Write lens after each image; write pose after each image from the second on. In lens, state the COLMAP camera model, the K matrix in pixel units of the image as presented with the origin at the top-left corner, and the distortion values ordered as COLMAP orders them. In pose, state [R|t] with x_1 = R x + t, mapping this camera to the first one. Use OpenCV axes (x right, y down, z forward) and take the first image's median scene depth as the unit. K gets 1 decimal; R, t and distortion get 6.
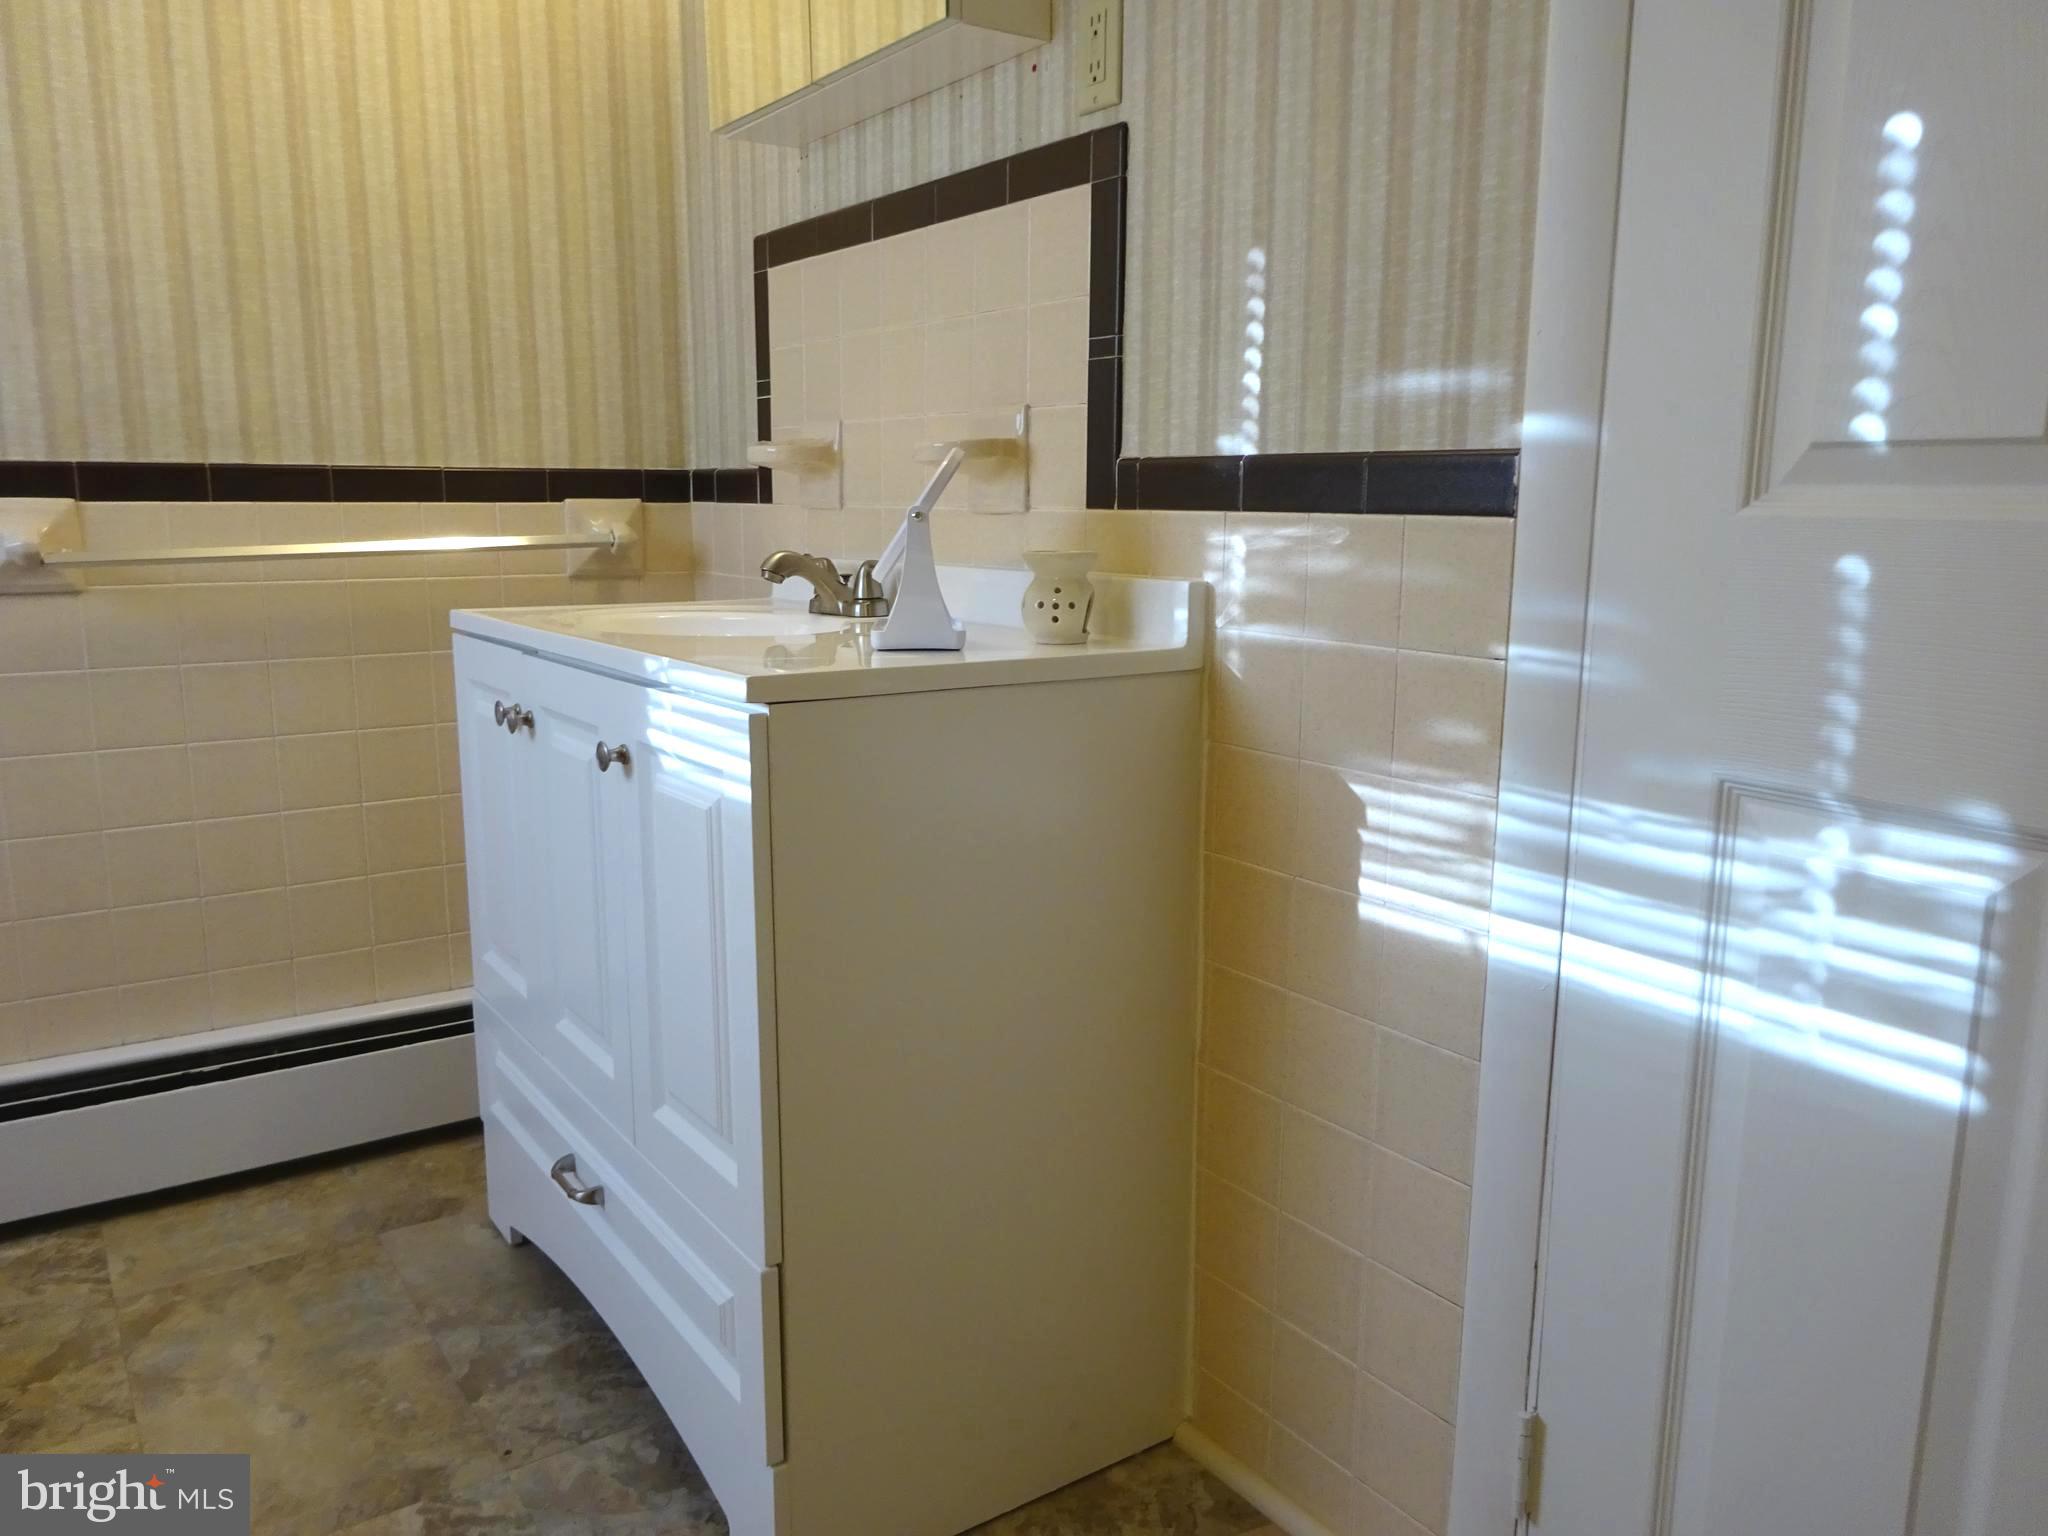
lens RADIAL K [[1504.7, 0, 1025.2], [0, 1504.7, 752.3], [0, 0, 1]] dist [0.019486, -0.029857]
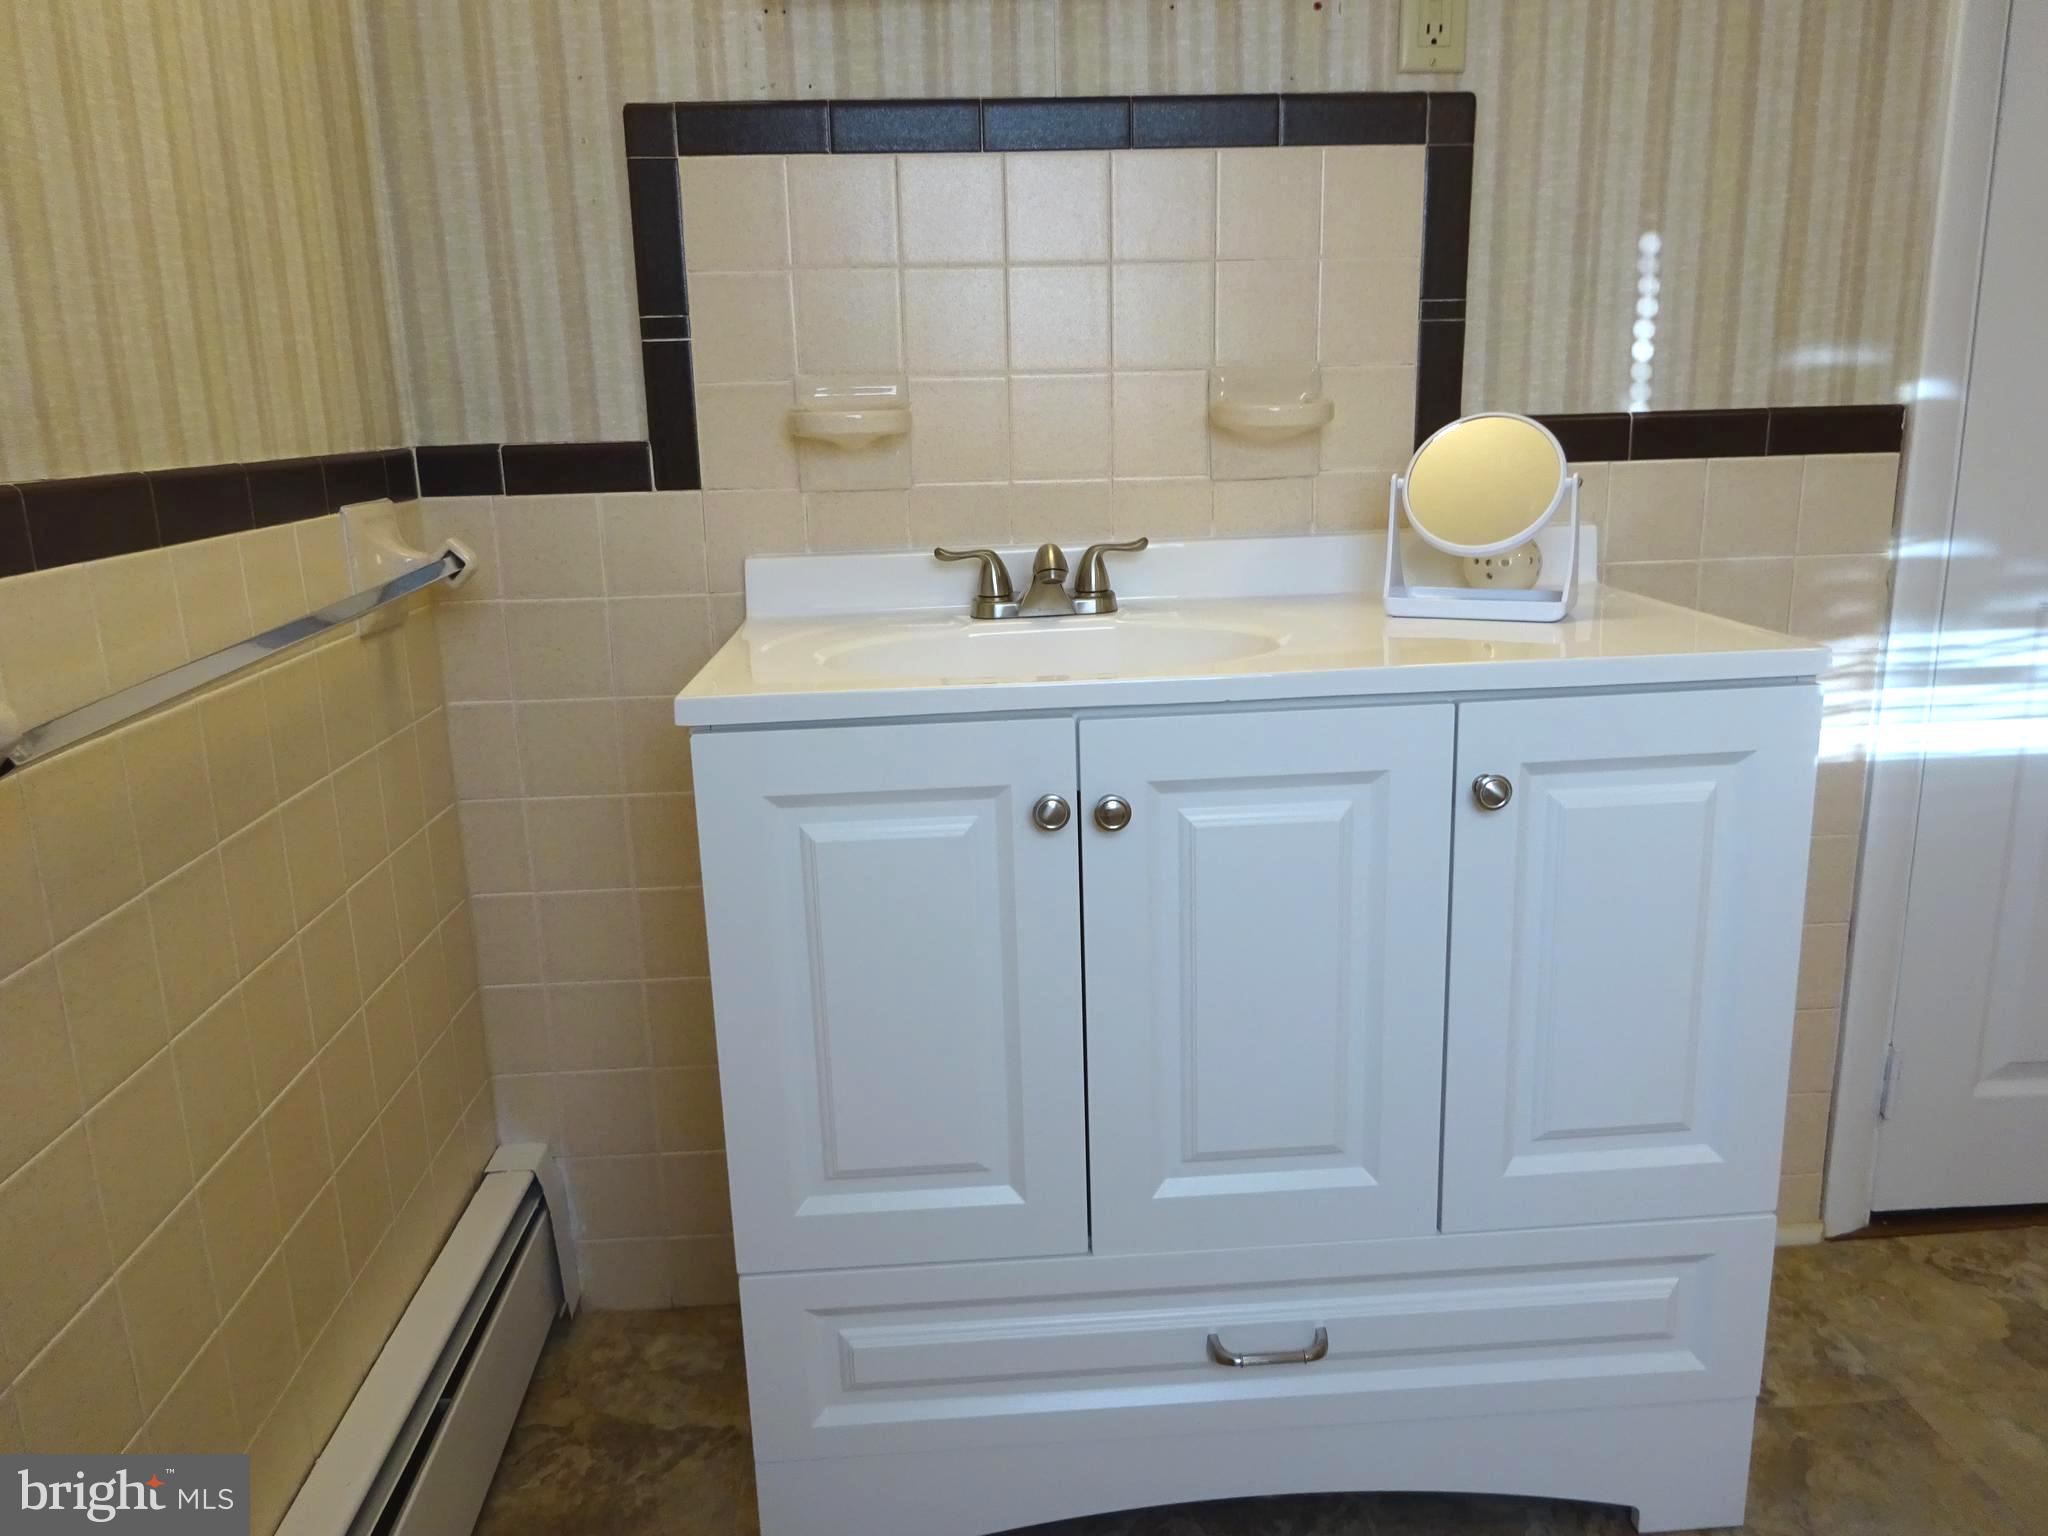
lens RADIAL K [[1504.7, 0, 1027.4], [0, 1504.7, 785.8], [0, 0, 1]] dist [0.019486, -0.029857]
pose [[0.508409, -0.225236, 0.831137, -1.259318], [0.179005, 0.971746, 0.153842, -0.197873], [-0.842305, 0.070563, 0.534362, 0.868028]]
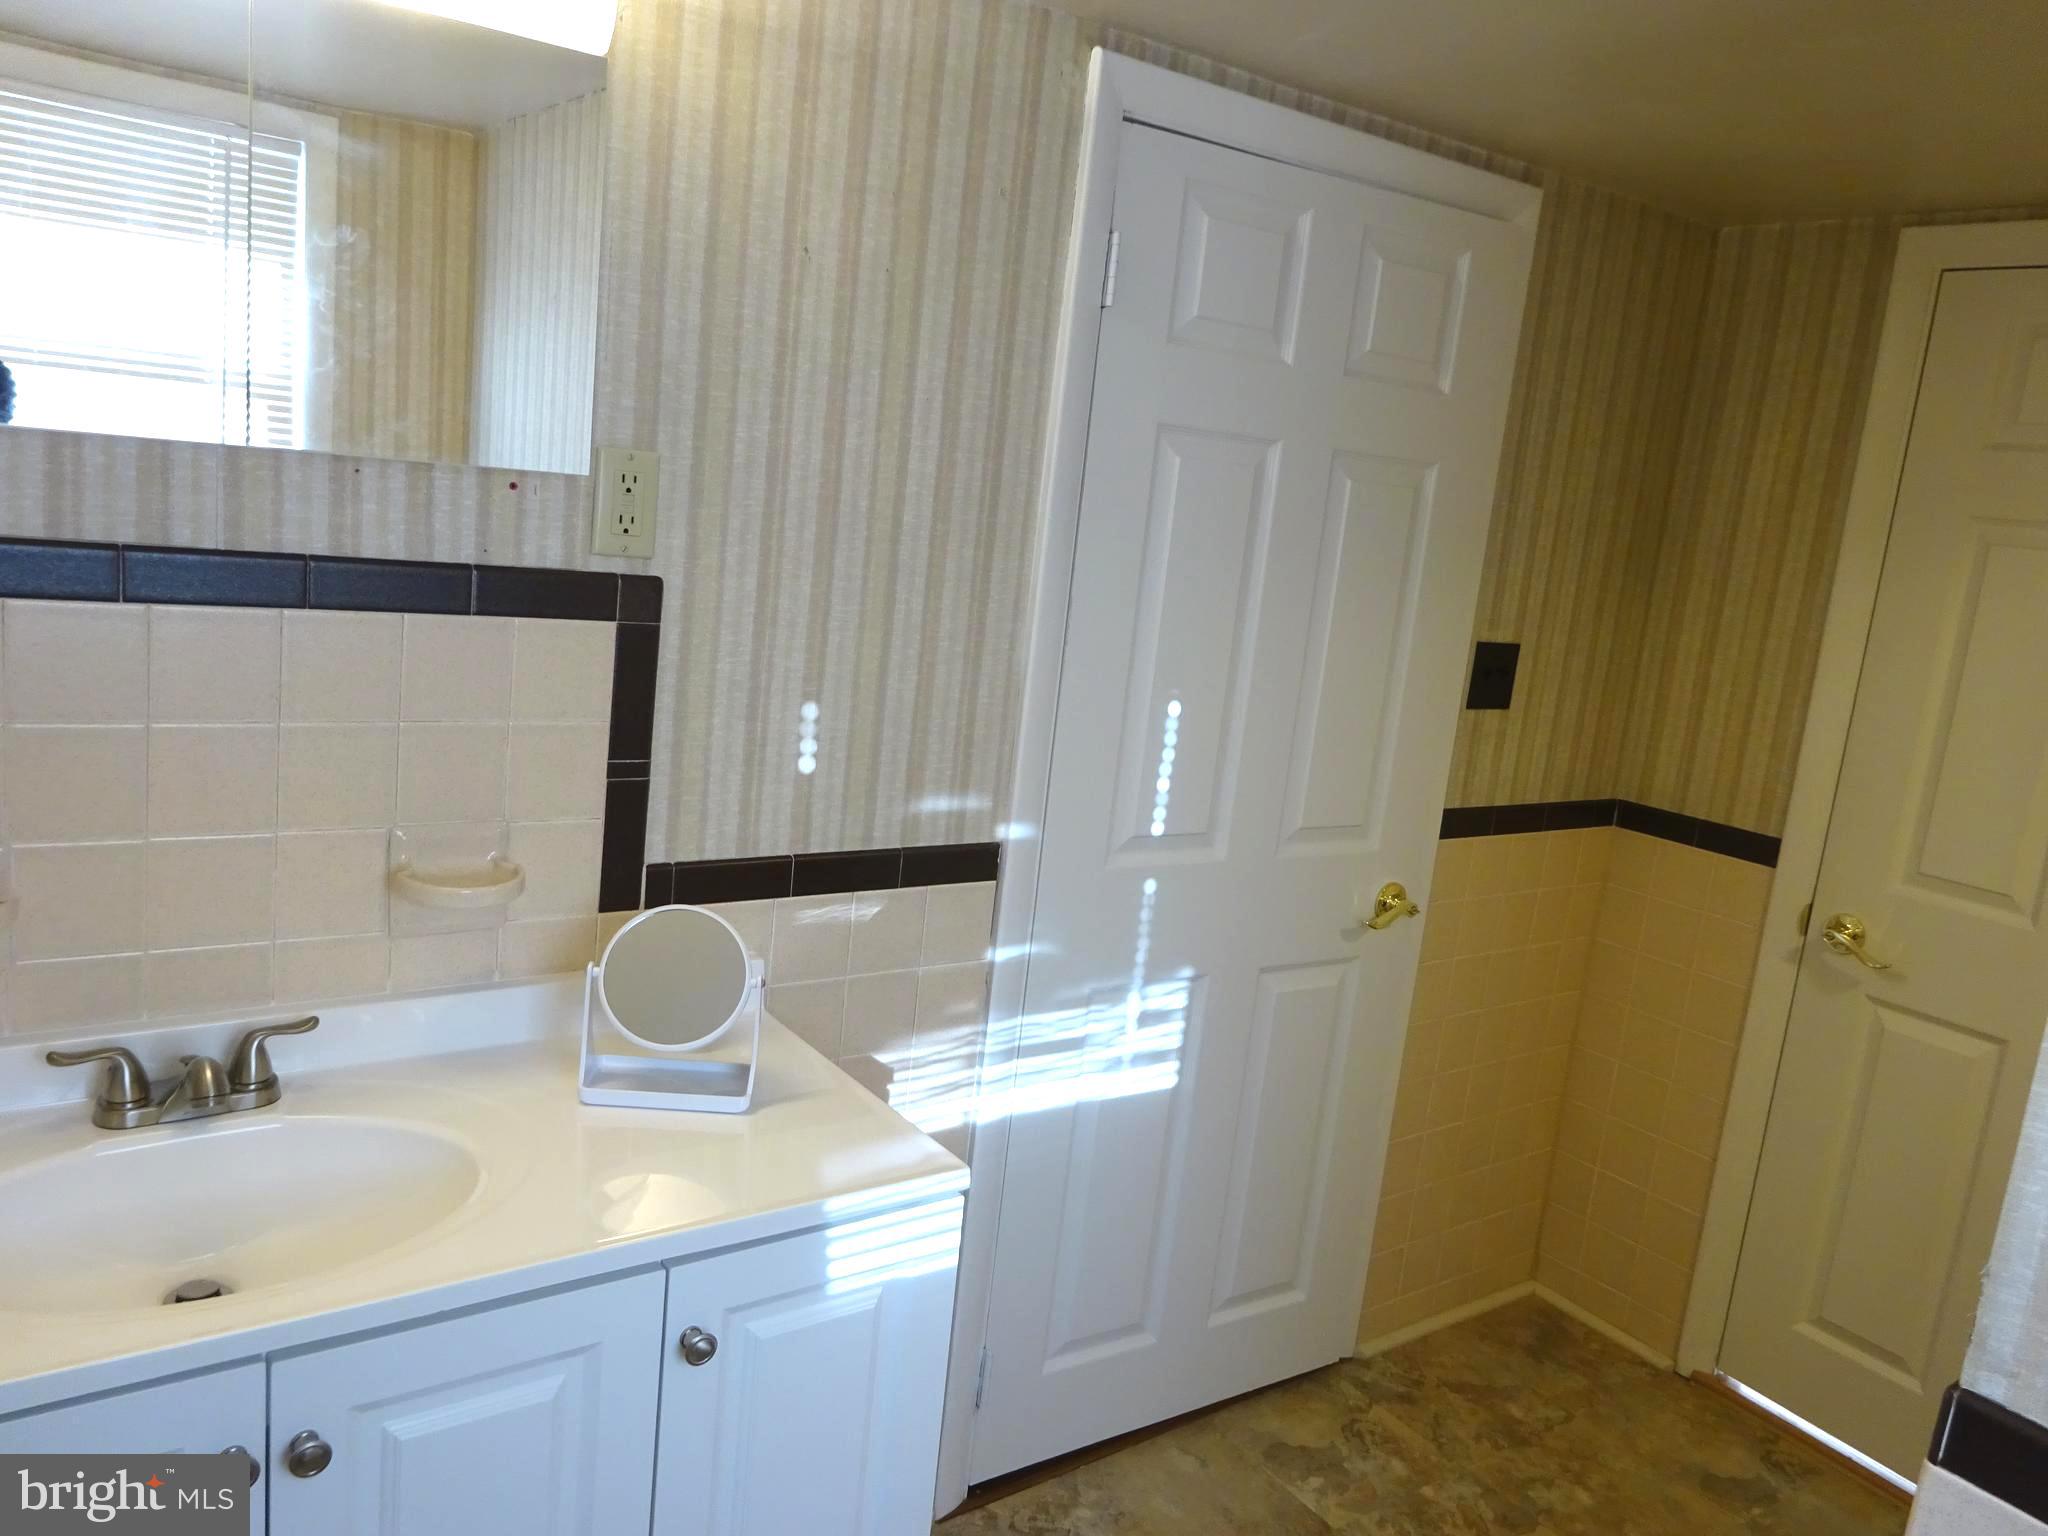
lens RADIAL K [[1504.7, 0, 1022.6], [0, 1504.7, 770.6], [0, 0, 1]] dist [0.019486, -0.029857]
pose [[-0.035371, -0.193005, 0.980560, -1.244042], [0.067500, 0.978472, 0.195029, -0.563039], [-0.997092, 0.073087, -0.021582, 0.908319]]
